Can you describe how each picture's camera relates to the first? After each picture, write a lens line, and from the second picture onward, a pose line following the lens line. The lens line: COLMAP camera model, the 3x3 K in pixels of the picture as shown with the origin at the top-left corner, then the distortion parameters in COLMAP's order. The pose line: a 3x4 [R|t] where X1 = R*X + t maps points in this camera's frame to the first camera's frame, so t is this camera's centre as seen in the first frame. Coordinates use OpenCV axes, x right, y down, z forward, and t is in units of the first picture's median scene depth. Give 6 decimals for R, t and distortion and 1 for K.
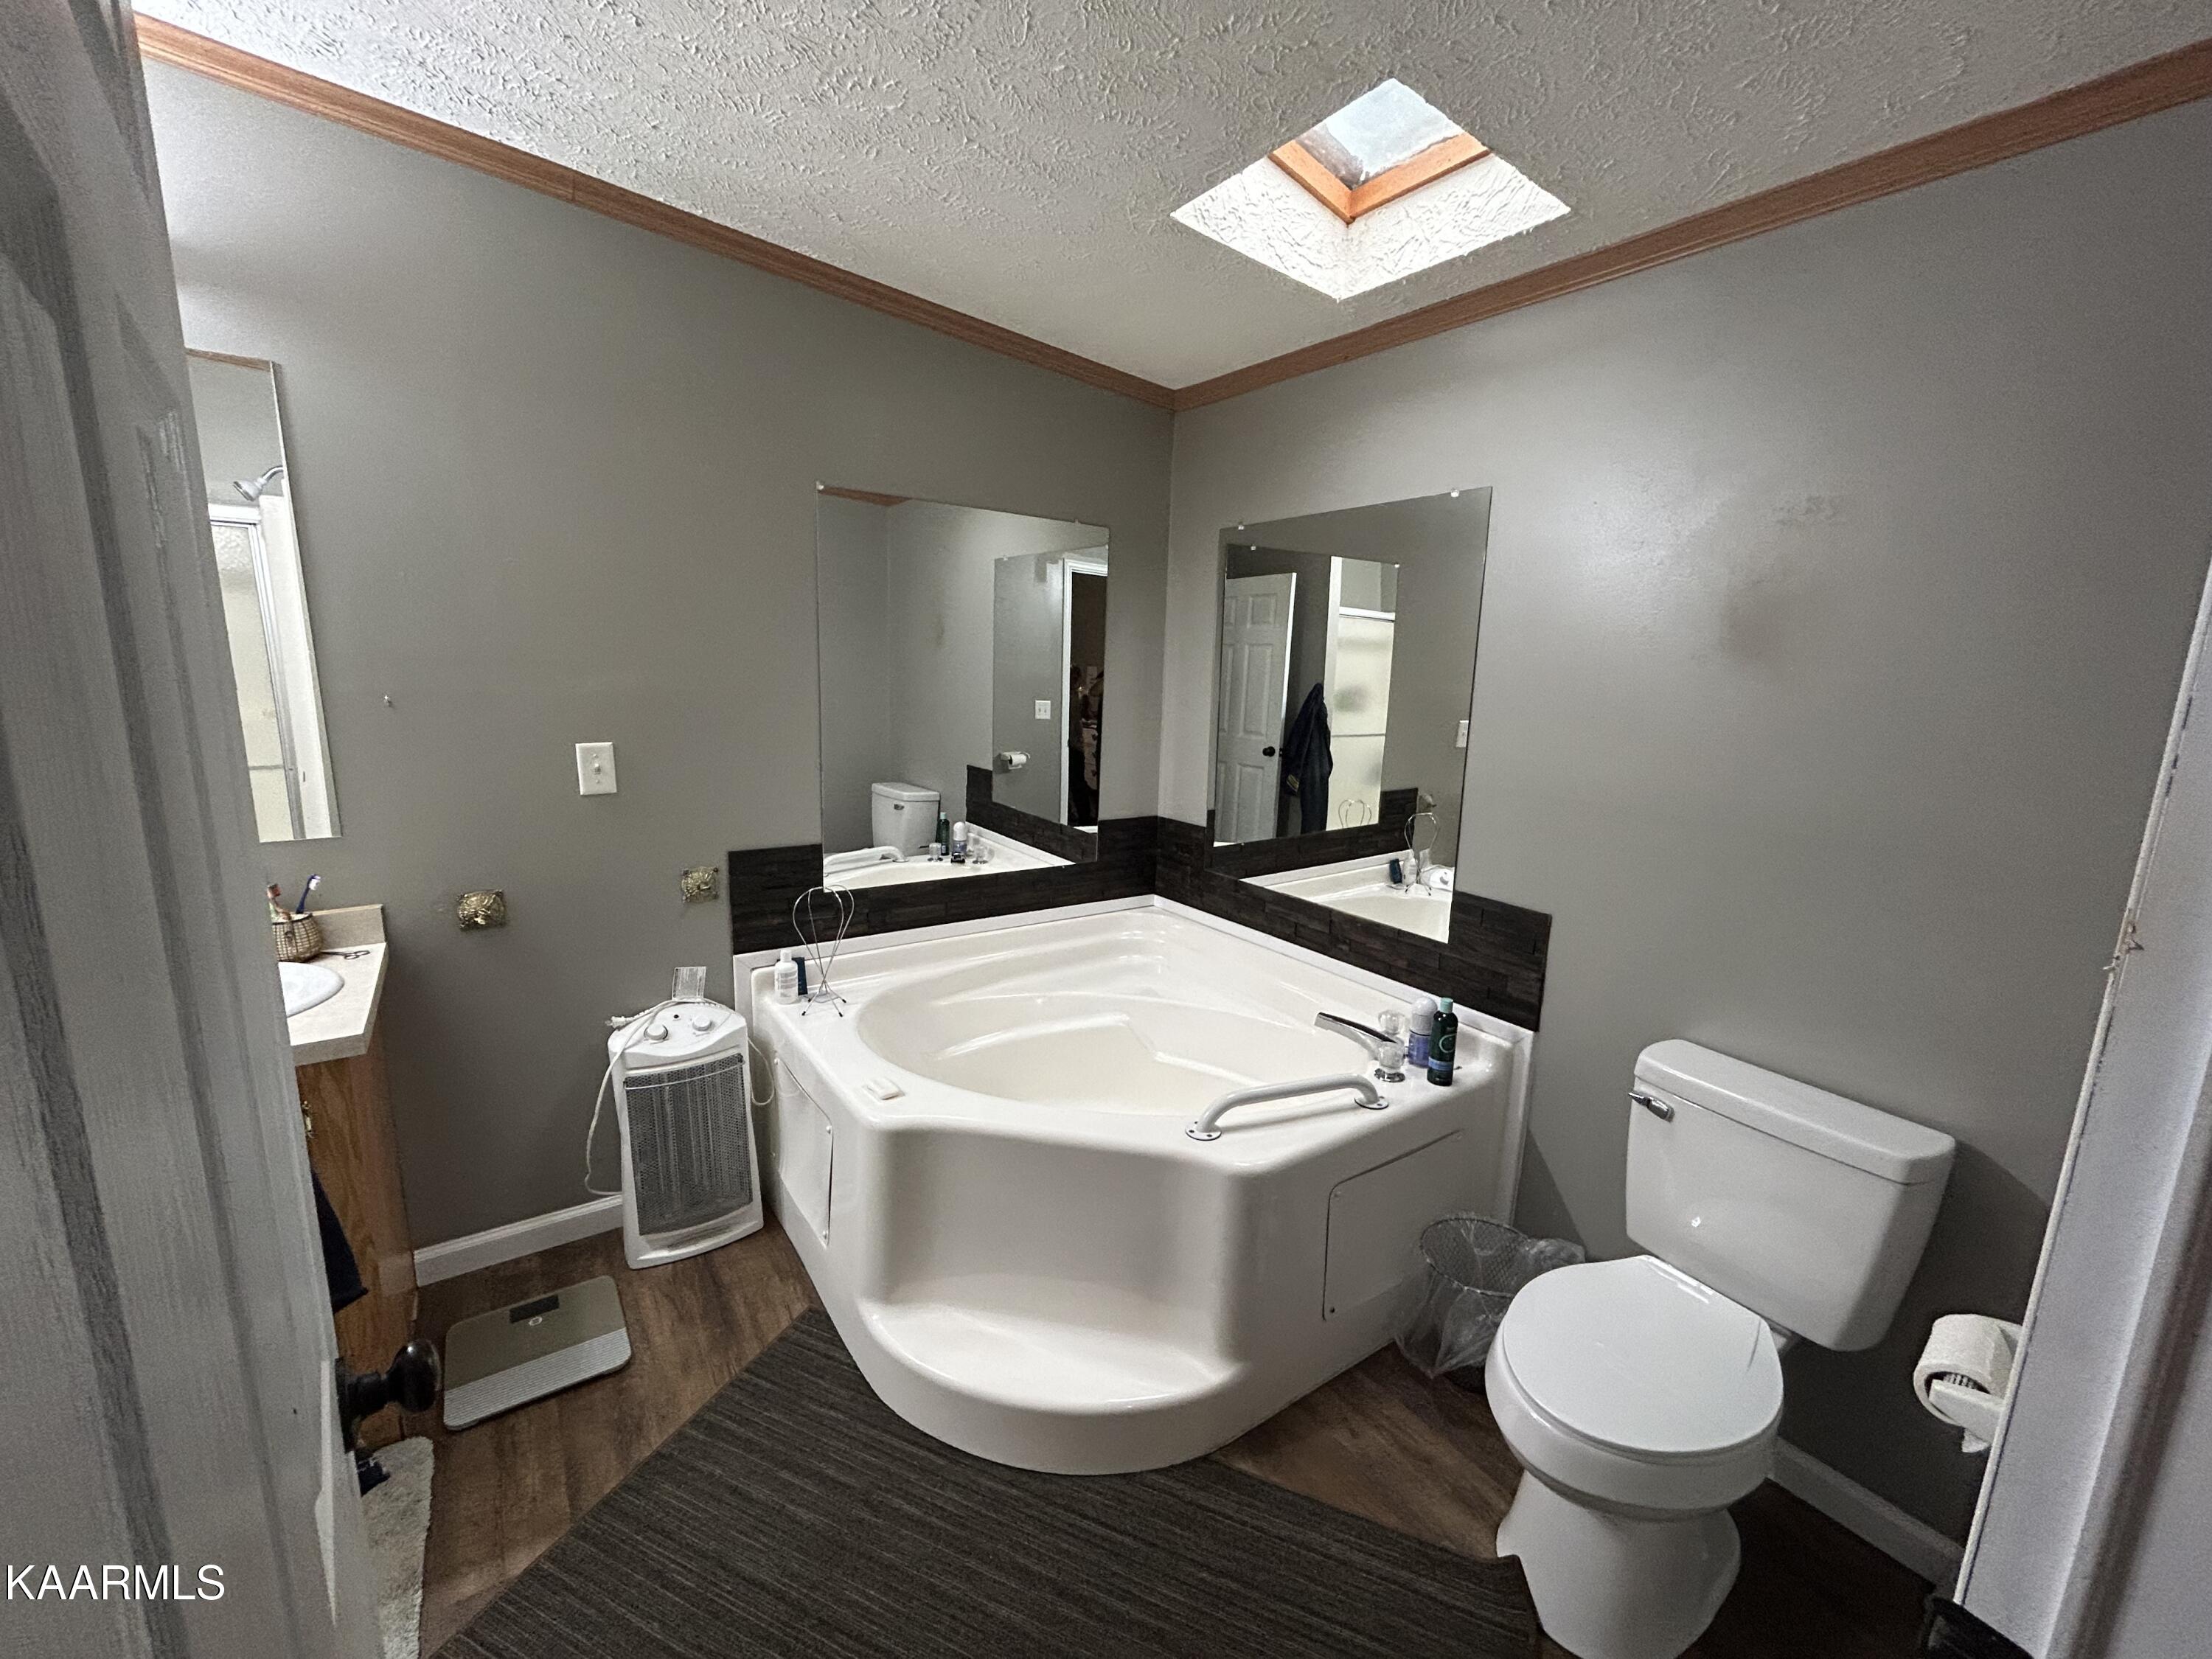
lens RADIAL K [[899.6, 0, 1106.0], [0, 899.6, 829.5], [0, 0, 1]] dist [-0.001371, 0.000243]
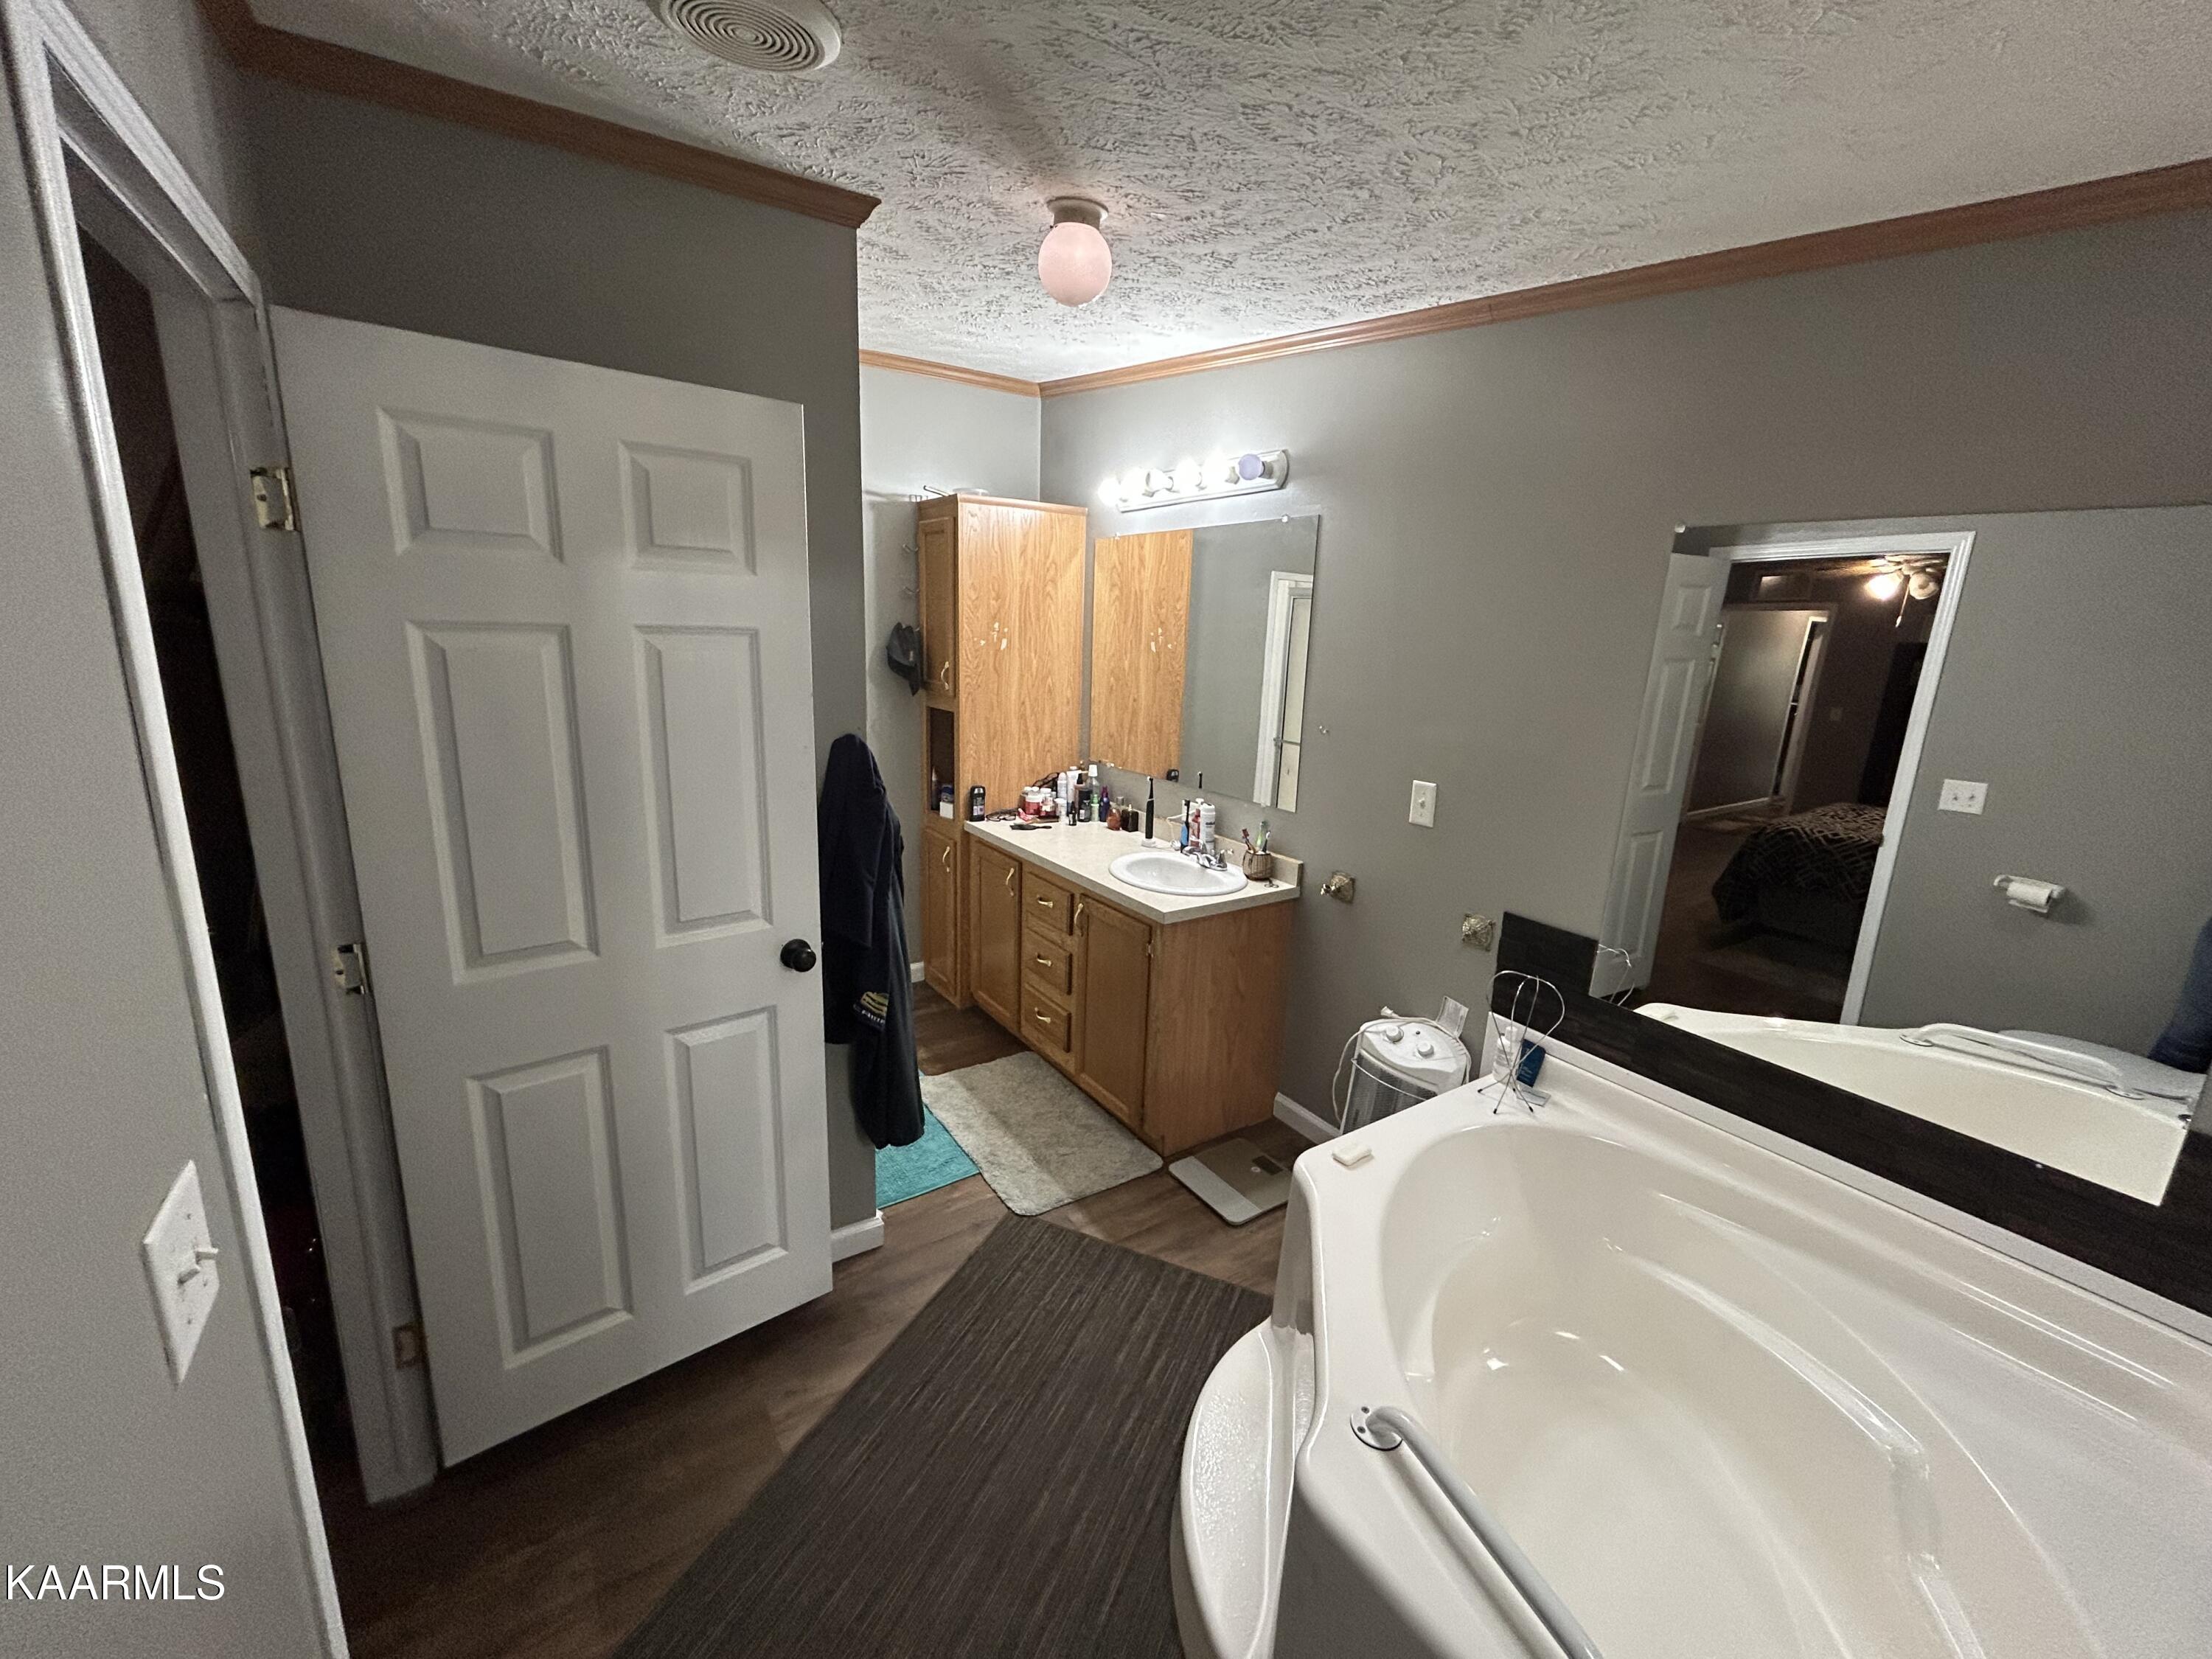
lens RADIAL K [[899.6, 0, 1106.0], [0, 899.6, 829.5], [0, 0, 1]] dist [-0.001371, 0.000243]
pose [[-0.006202, 0.203678, -0.979018, 0.593640], [-0.231664, 0.952110, 0.199547, -0.173037], [0.972776, 0.228041, 0.041279, 0.551086]]
